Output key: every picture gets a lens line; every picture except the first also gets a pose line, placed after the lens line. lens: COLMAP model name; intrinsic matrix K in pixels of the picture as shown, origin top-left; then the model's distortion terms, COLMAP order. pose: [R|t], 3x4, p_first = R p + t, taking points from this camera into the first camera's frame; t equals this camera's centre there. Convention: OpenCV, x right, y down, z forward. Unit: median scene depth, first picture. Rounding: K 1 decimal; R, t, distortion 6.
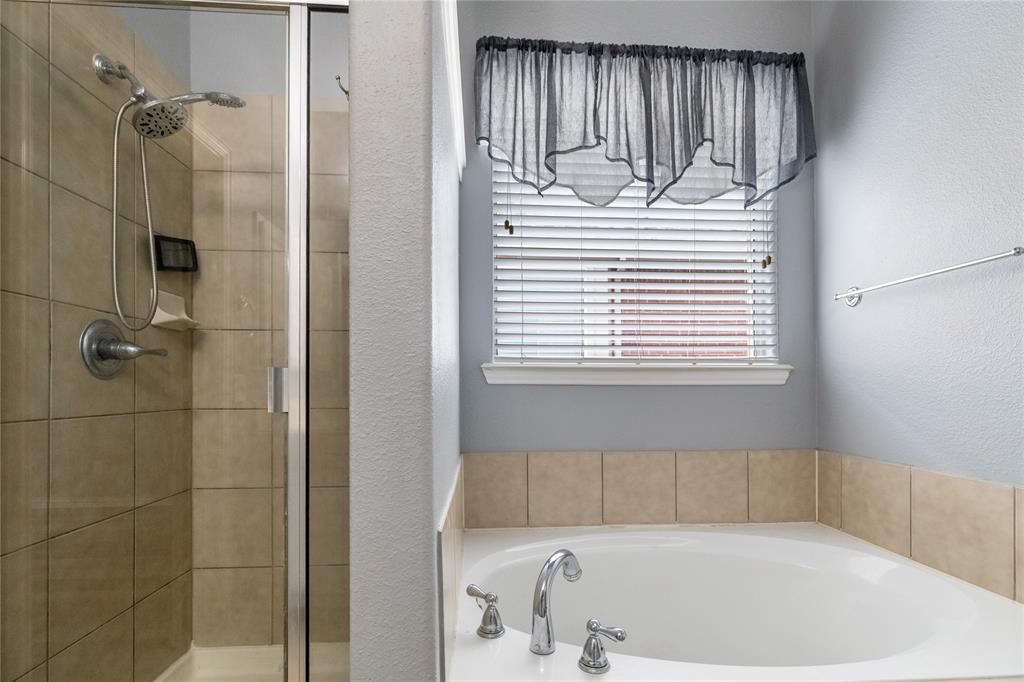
lens RADIAL K [[412.9, 0, 511.9], [0, 412.9, 326.5], [0, 0, 1]] dist [0.001681, 0.000034]
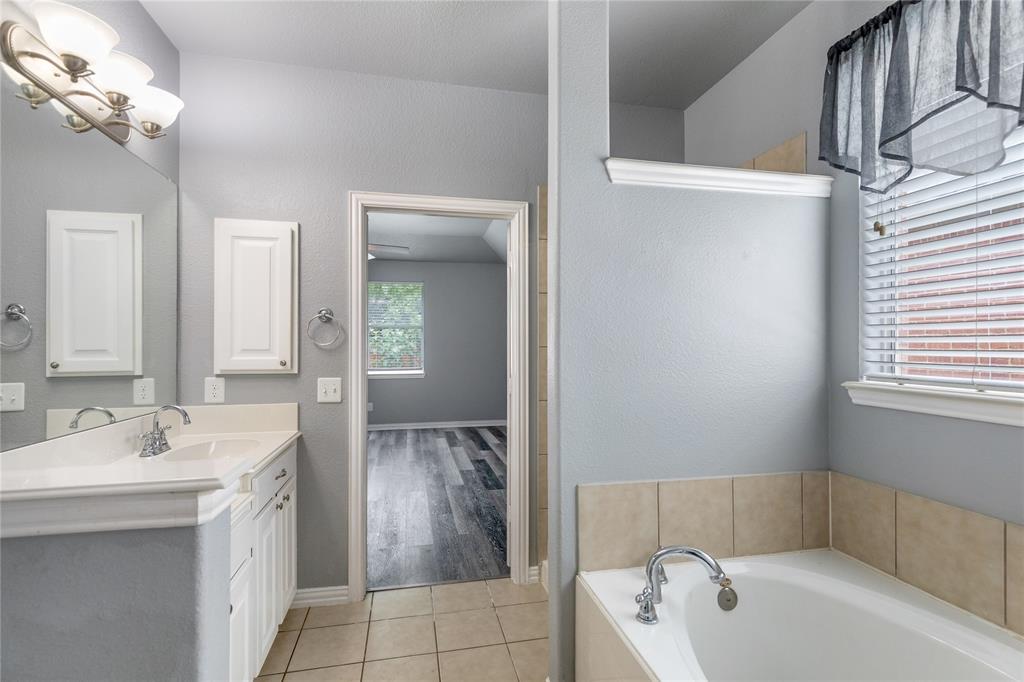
lens RADIAL K [[468.0, 0, 502.4], [0, 468.0, 342.9], [0, 0, 1]] dist [0.000553, -0.000029]
pose [[0.151883, -0.012879, -0.988315, 0.869416], [0.006923, 0.999904, -0.011966, 0.009641], [0.988374, -0.005025, 0.151957, 0.057424]]
